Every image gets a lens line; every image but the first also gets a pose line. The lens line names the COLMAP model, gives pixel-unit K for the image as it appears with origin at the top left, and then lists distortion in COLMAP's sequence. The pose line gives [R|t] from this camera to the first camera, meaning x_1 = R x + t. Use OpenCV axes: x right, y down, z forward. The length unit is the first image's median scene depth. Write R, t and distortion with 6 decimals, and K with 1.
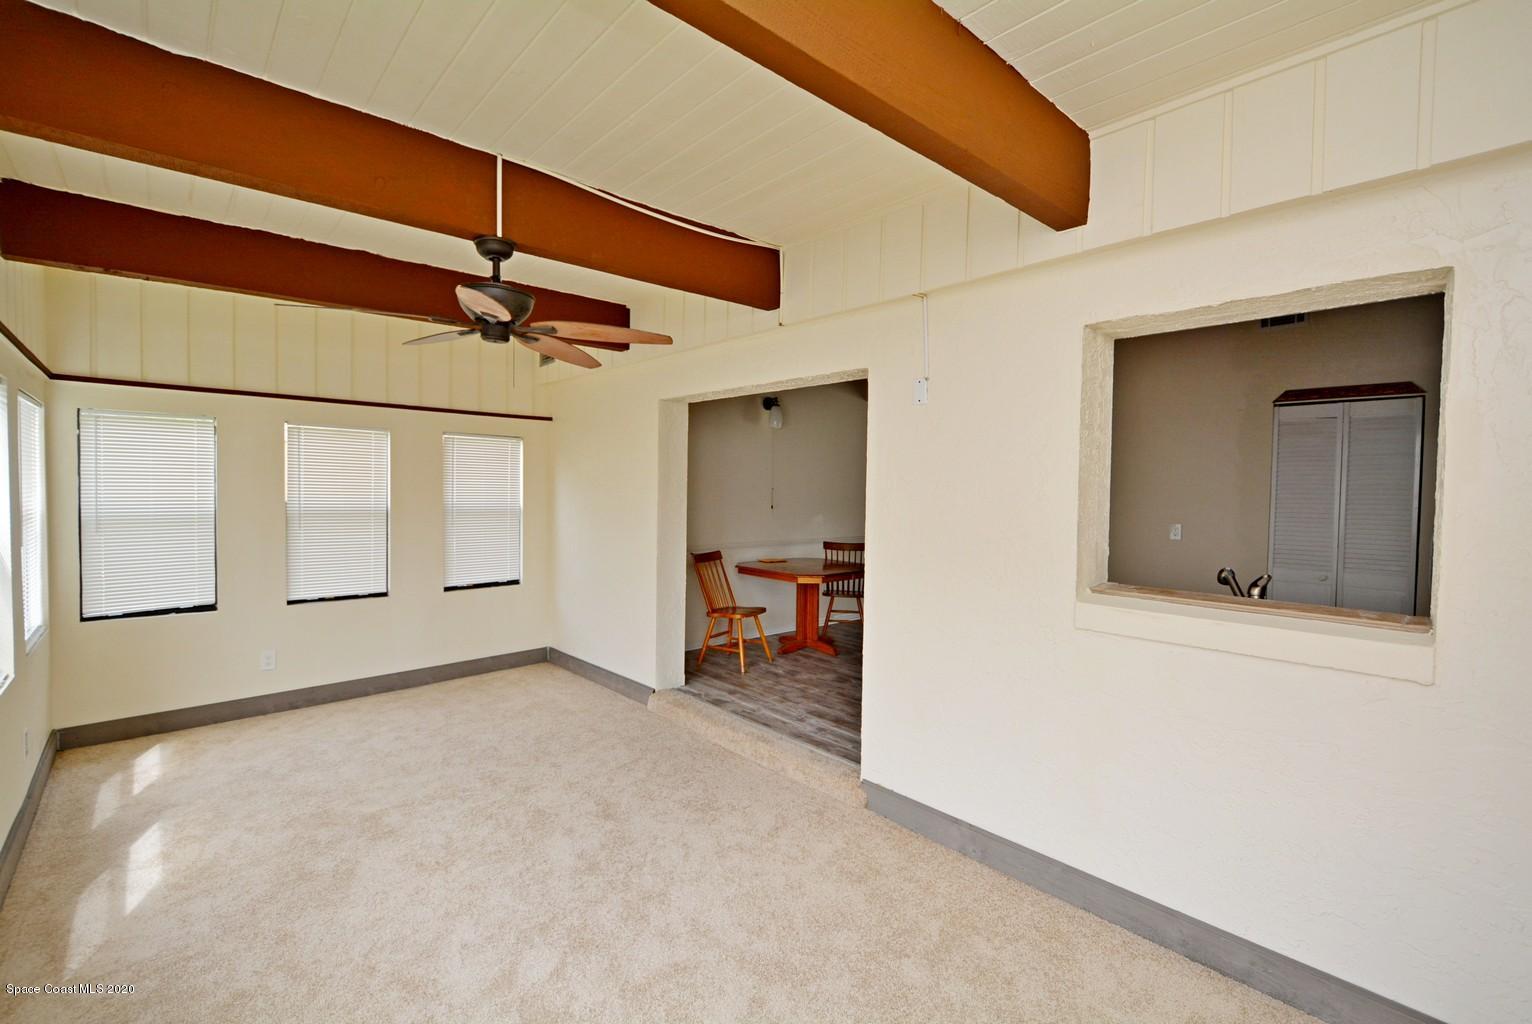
lens RADIAL K [[670.4, 0, 772.9], [0, 670.4, 511.3], [0, 0, 1]] dist [0.008403, -0.005738]
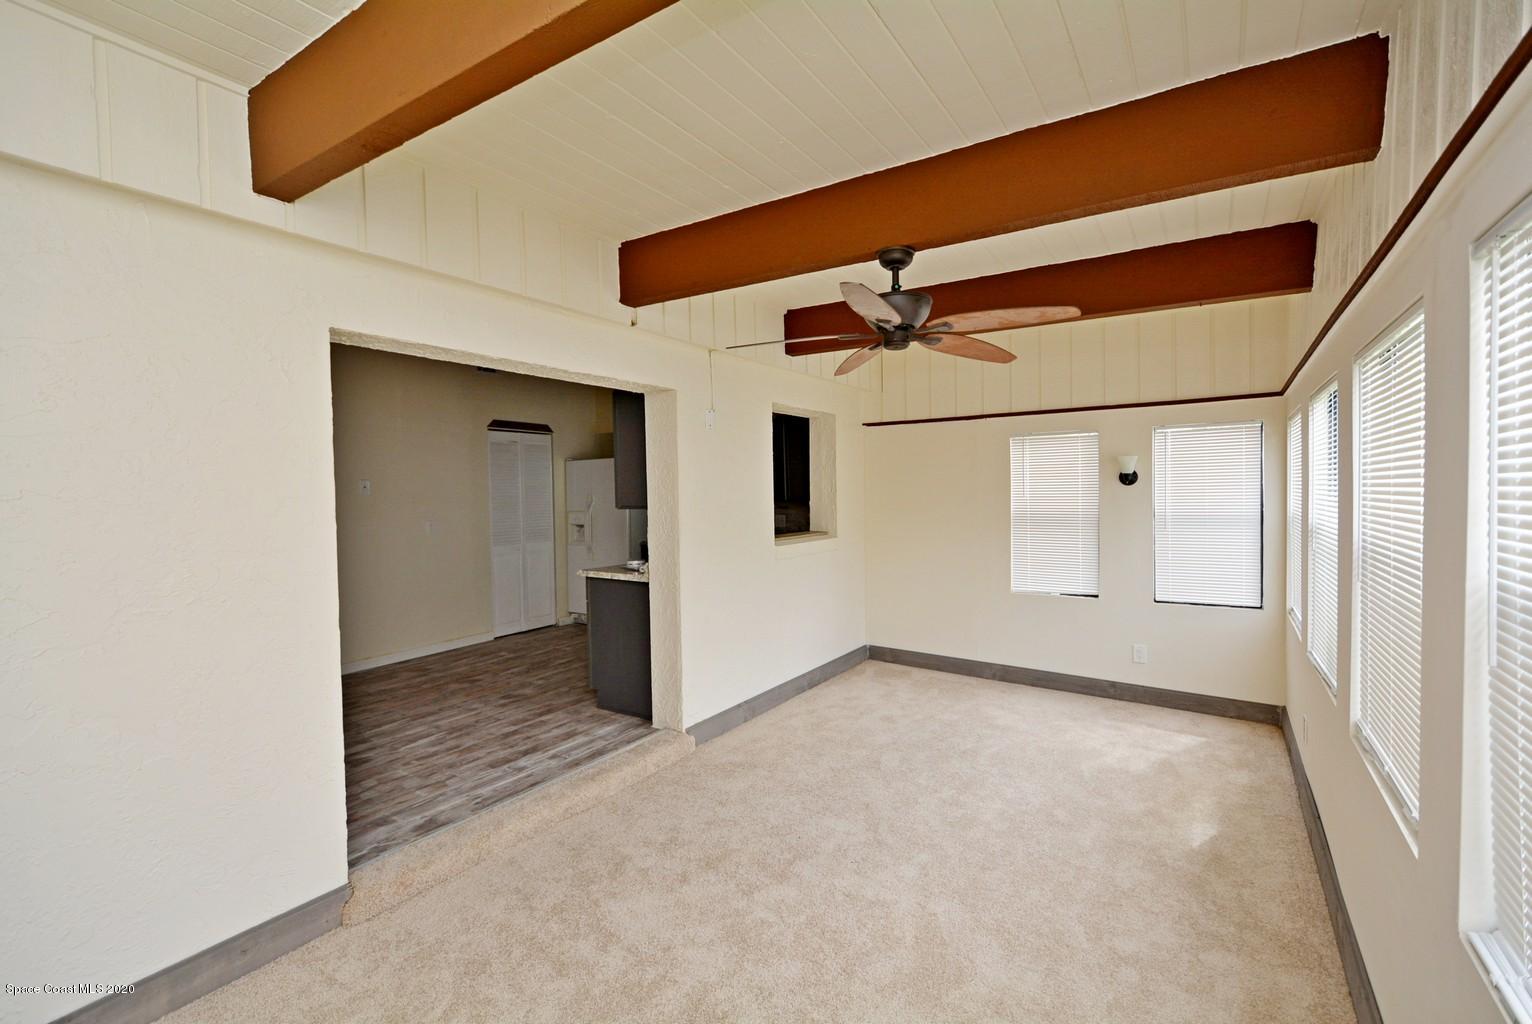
lens RADIAL K [[670.4, 0, 772.9], [0, 670.4, 511.3], [0, 0, 1]] dist [0.008403, -0.005738]
pose [[-0.242230, -0.040211, 0.969385, -0.764804], [0.048382, 0.997397, 0.053463, -0.036026], [-0.969012, 0.059851, -0.239654, 0.802583]]
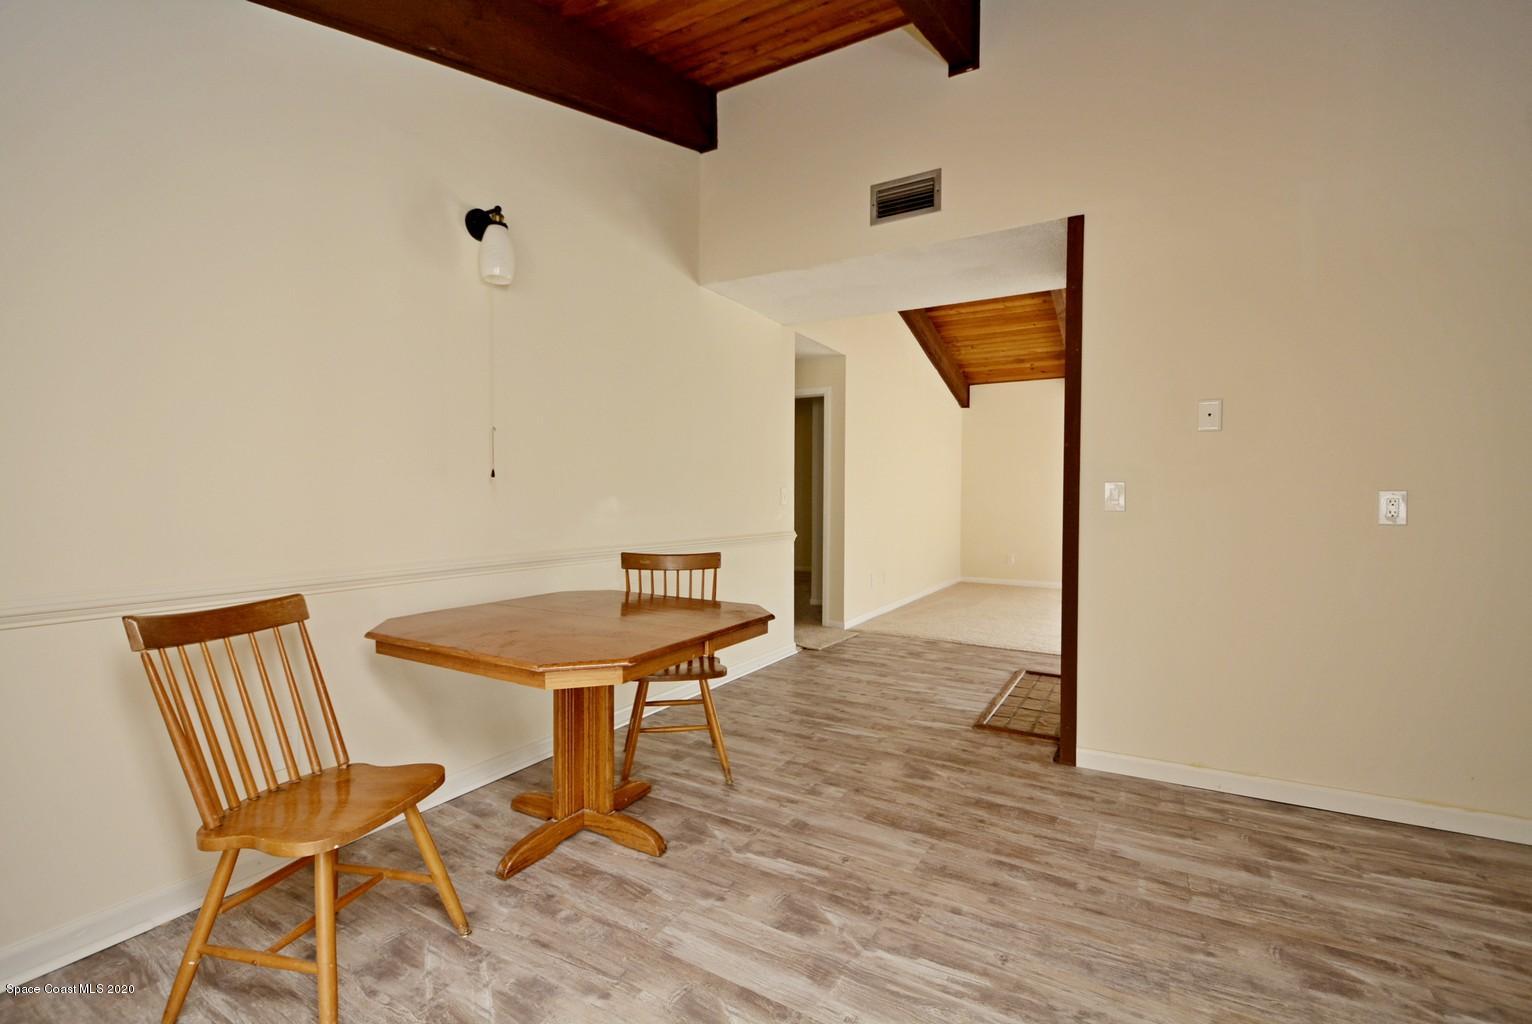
lens RADIAL K [[670.4, 0, 772.9], [0, 670.4, 511.3], [0, 0, 1]] dist [0.008403, -0.005738]
pose [[0.954311, -0.019932, 0.298148, 0.056381], [0.022292, 0.999741, -0.004517, 0.031346], [-0.297981, 0.010957, 0.954509, 0.781546]]
